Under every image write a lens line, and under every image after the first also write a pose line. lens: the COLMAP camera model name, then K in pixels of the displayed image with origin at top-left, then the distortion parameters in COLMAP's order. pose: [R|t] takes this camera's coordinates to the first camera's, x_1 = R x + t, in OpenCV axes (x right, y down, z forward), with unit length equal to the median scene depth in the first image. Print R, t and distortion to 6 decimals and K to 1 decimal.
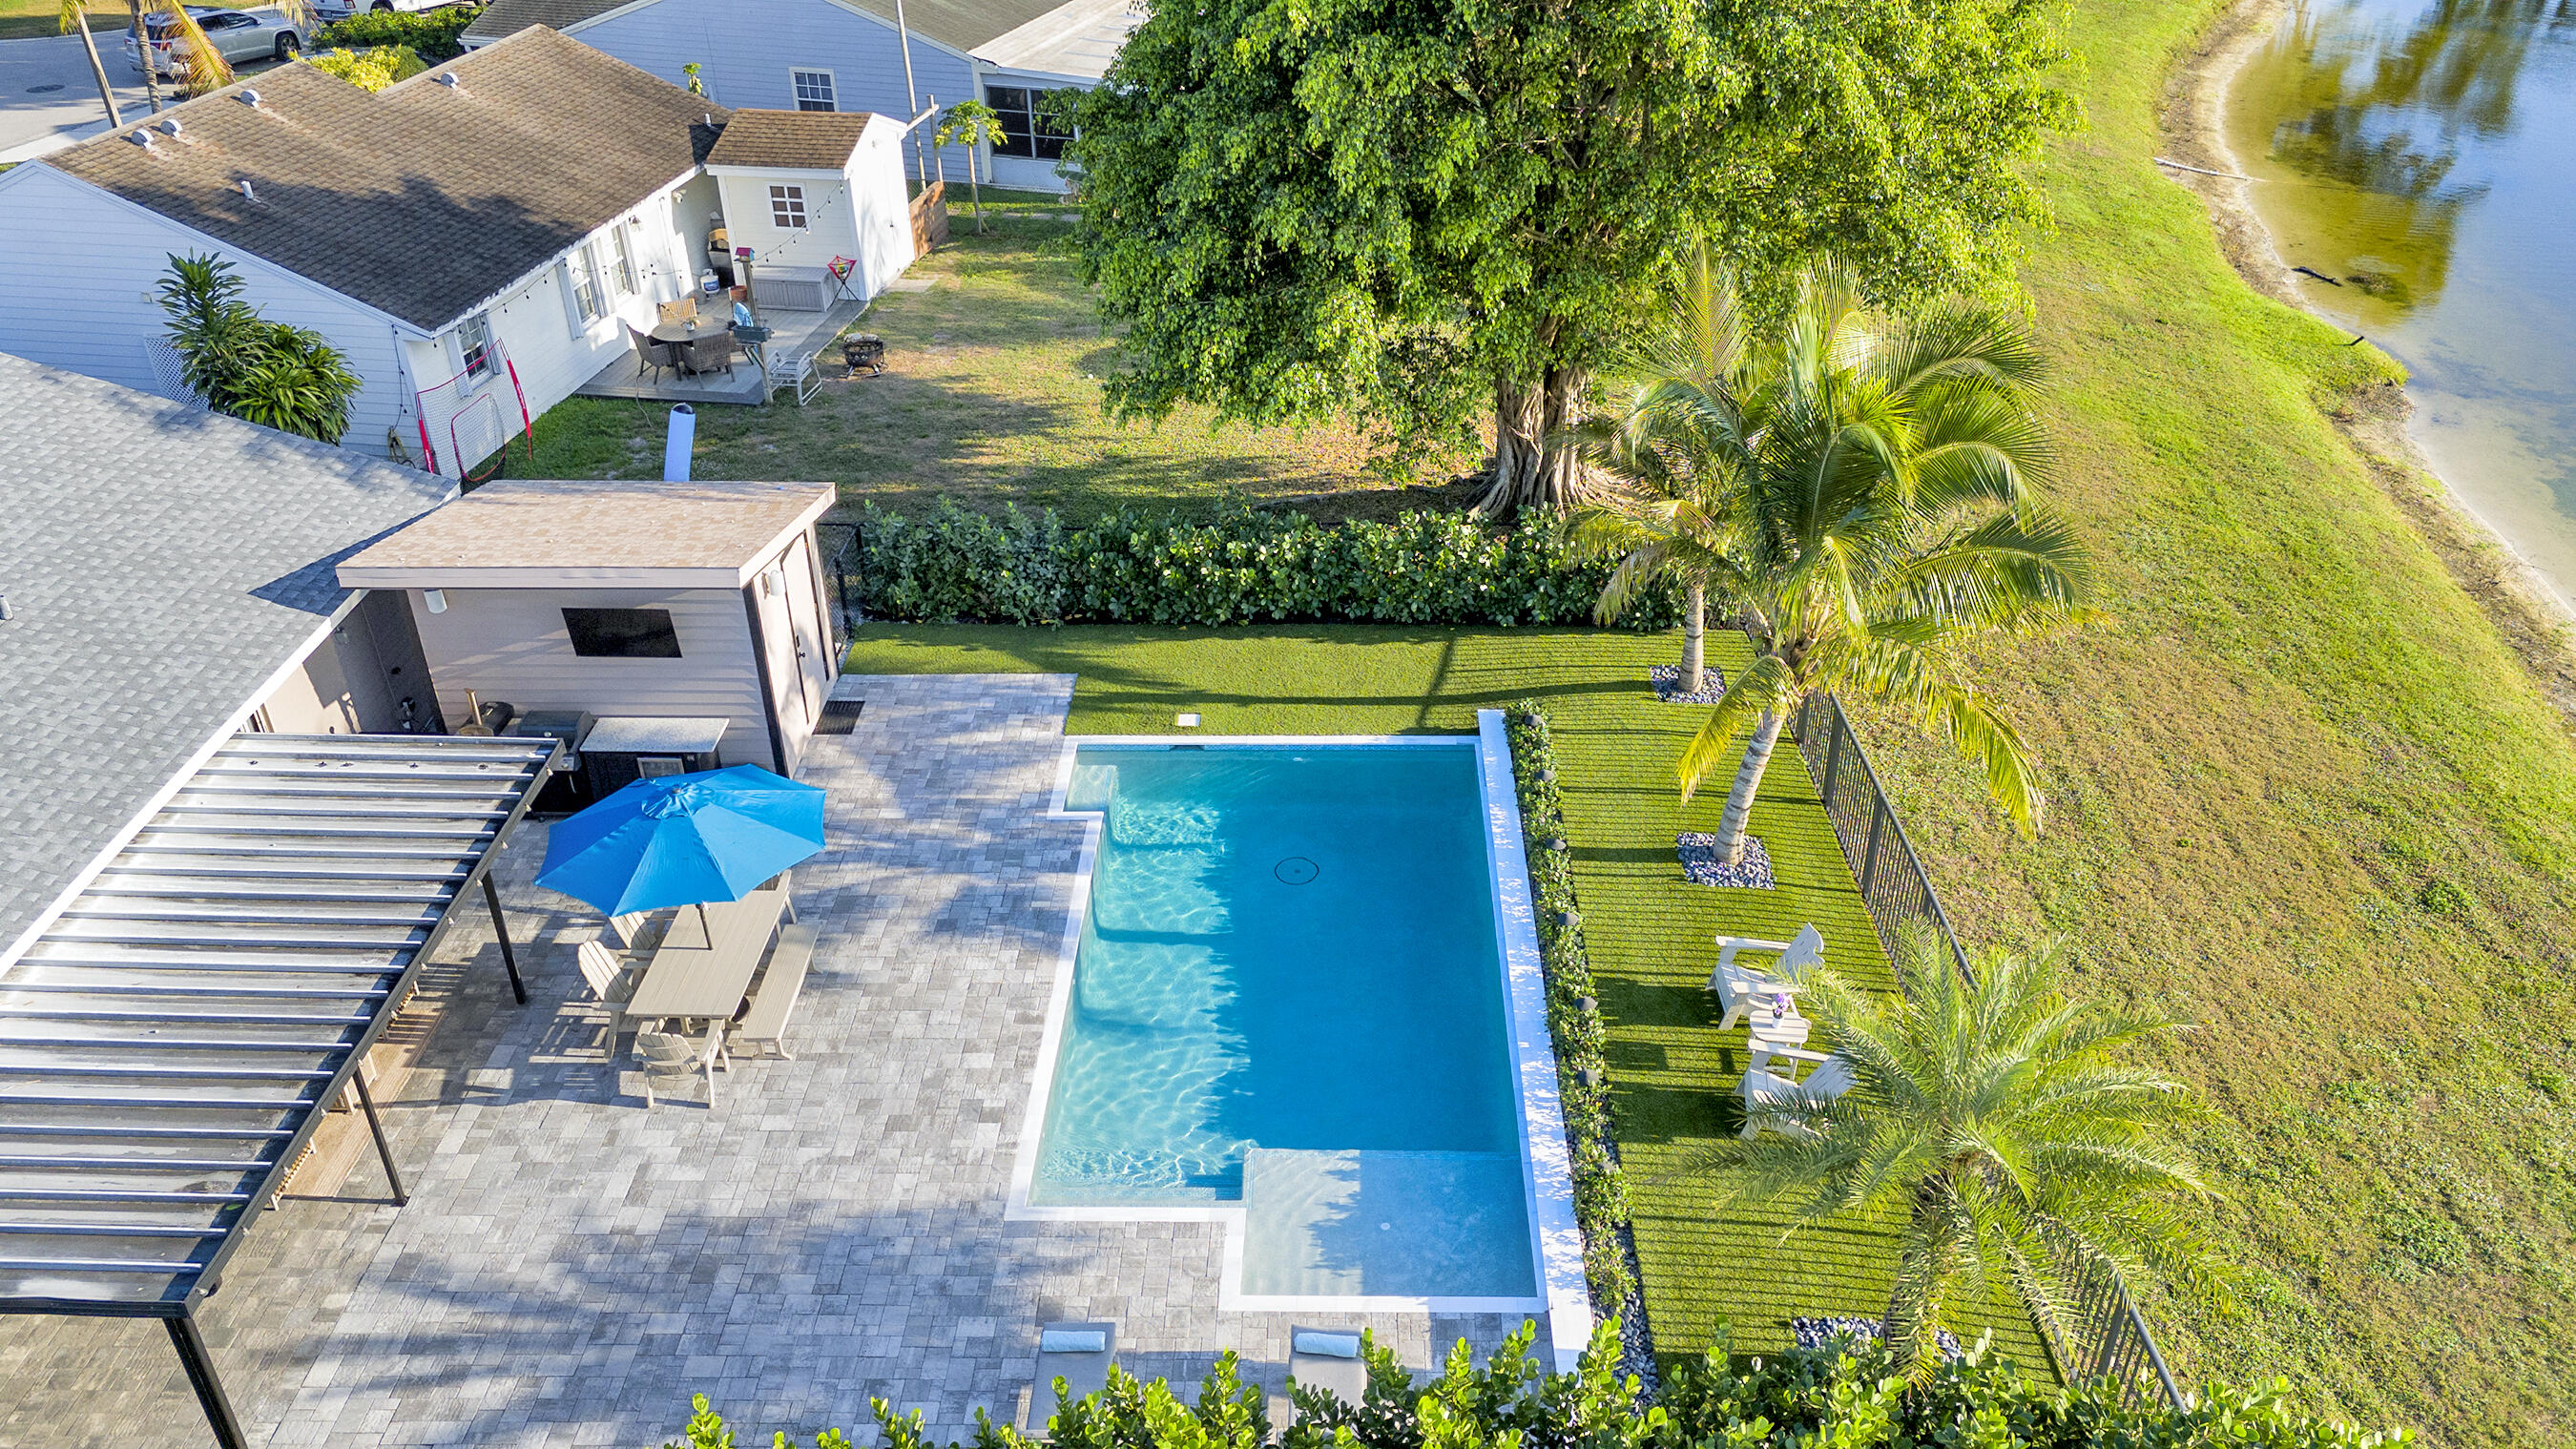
lens RADIAL K [[1857.3, 0, 1276.6], [0, 1857.3, 674.3], [0, 0, 1]] dist [0.047026, -0.001655]
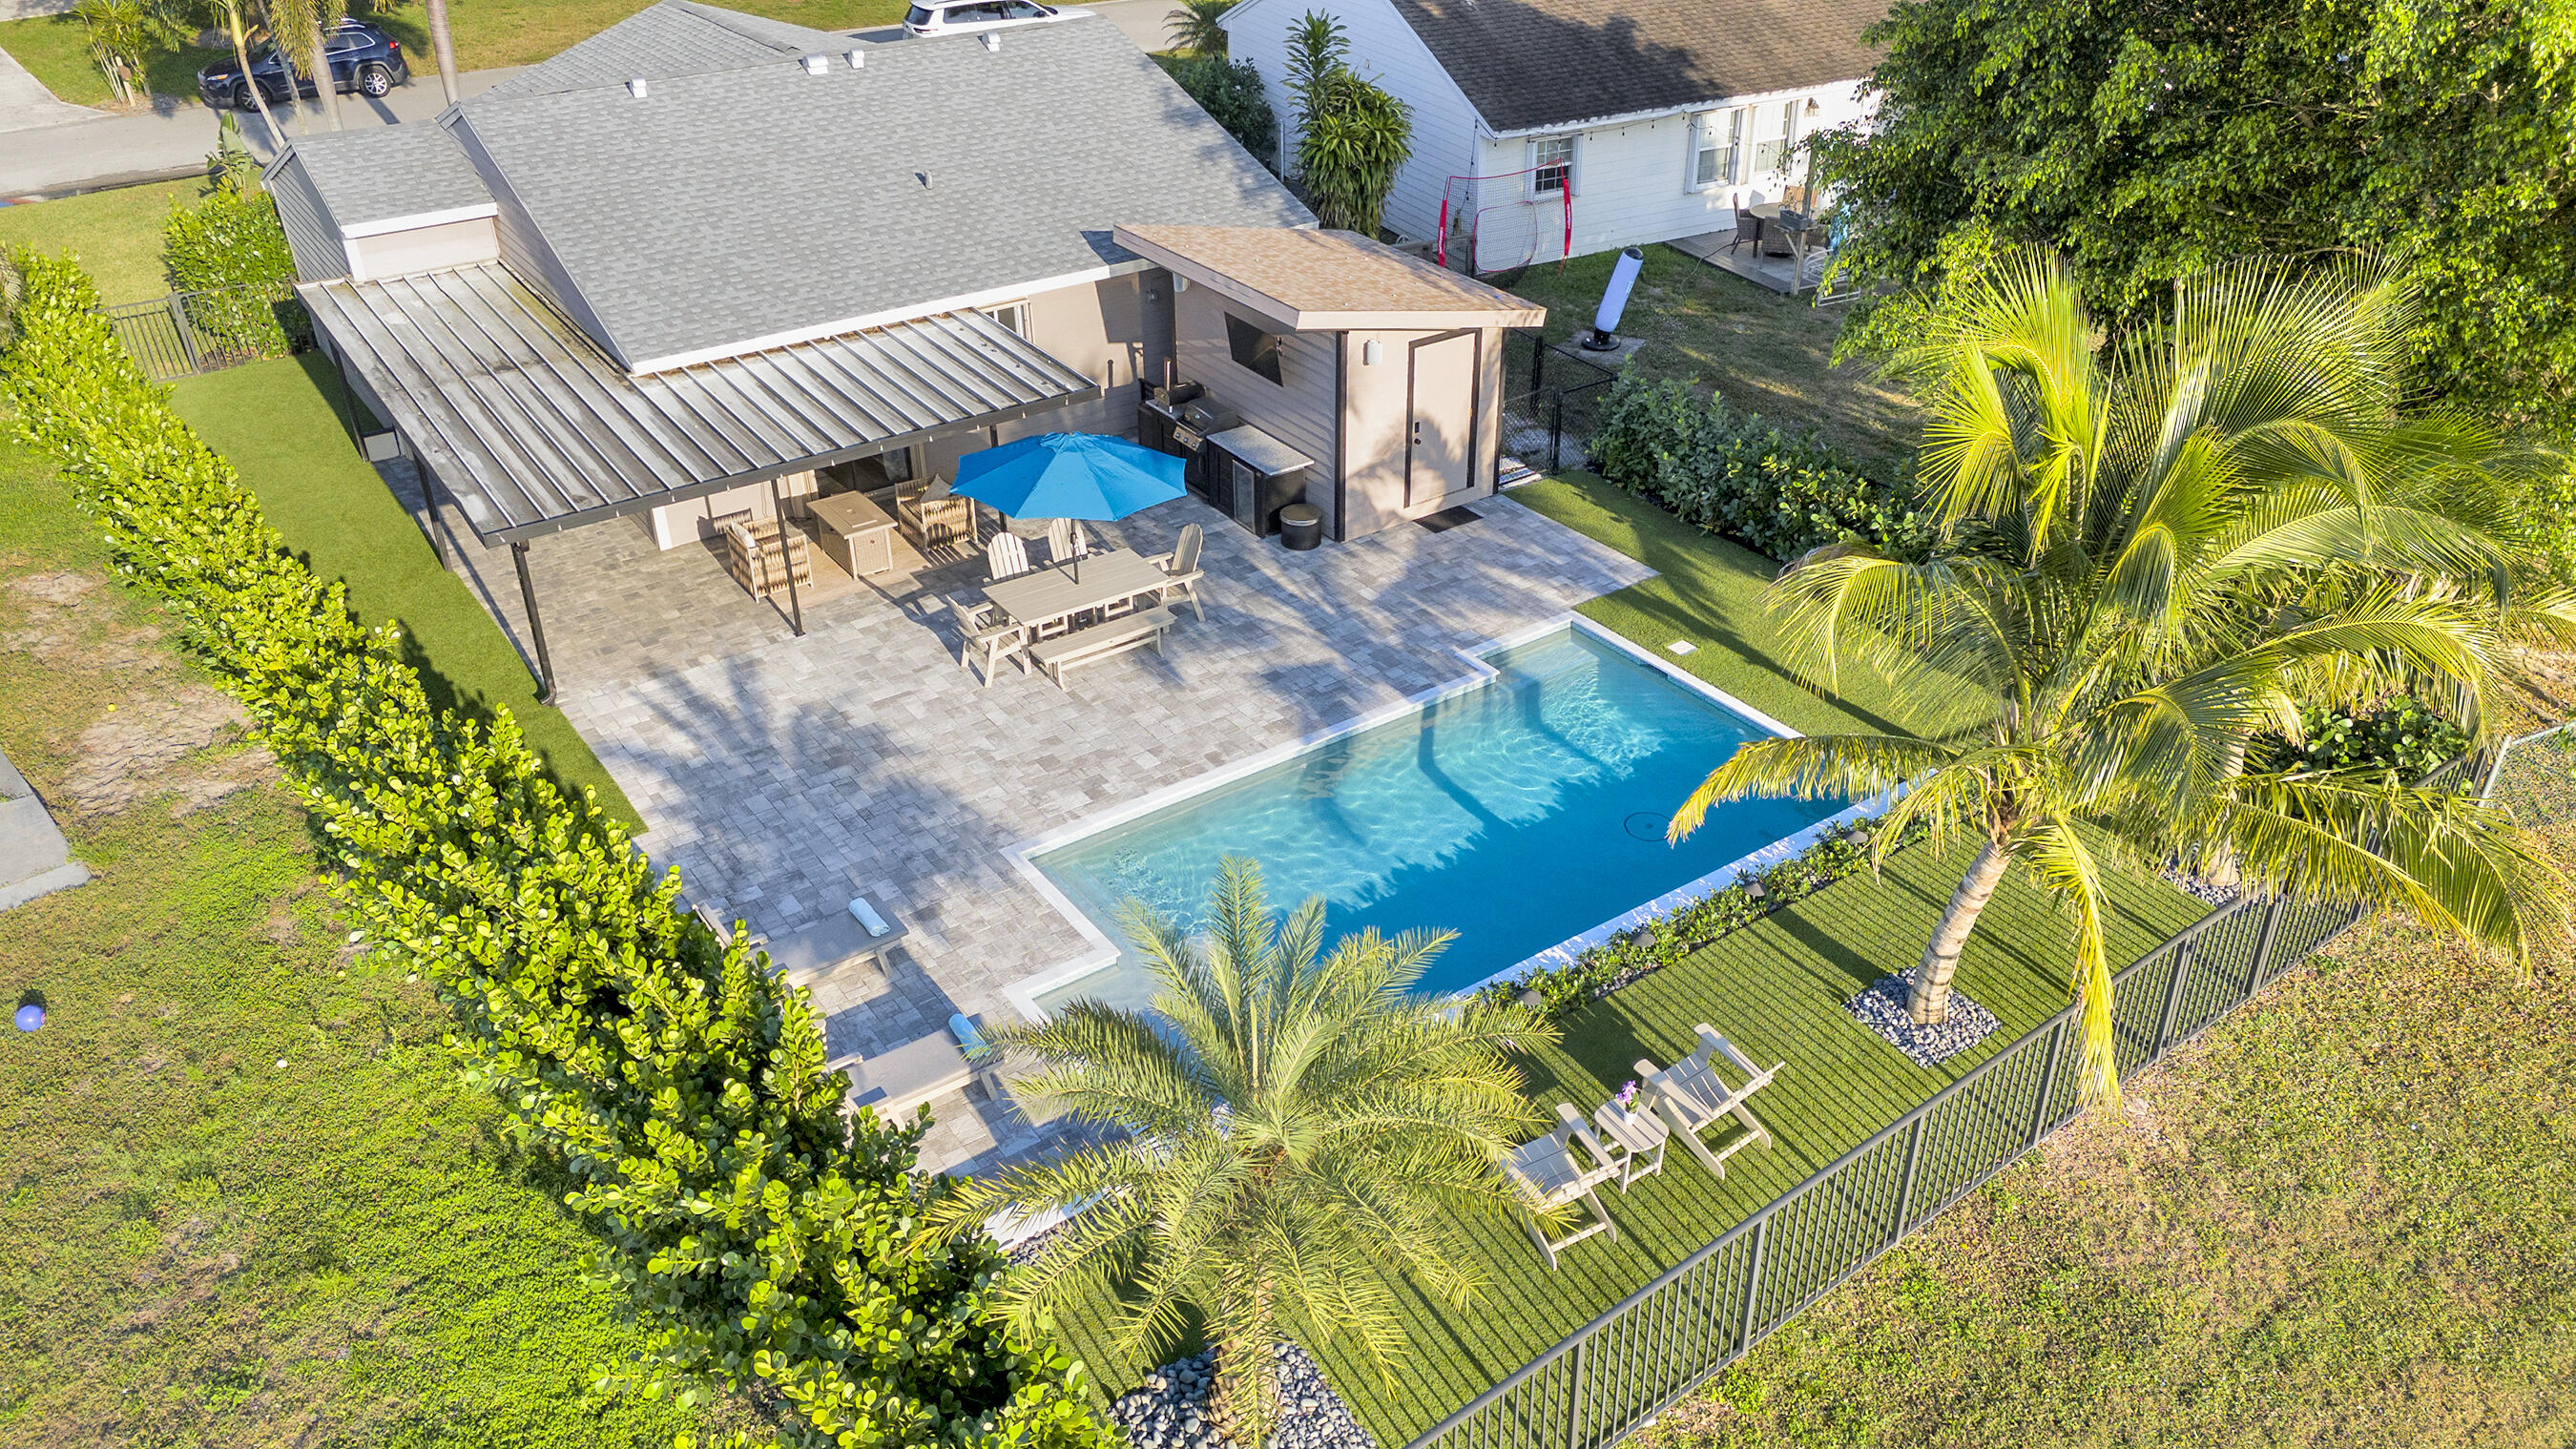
lens RADIAL K [[1857.3, 0, 1276.6], [0, 1857.3, 674.3], [0, 0, 1]] dist [0.047026, -0.001655]
pose [[0.605537, 0.408542, -0.682948, 0.473188], [-0.402464, 0.897550, 0.180072, -0.049461], [0.686547, 0.165821, 0.707924, 0.219537]]
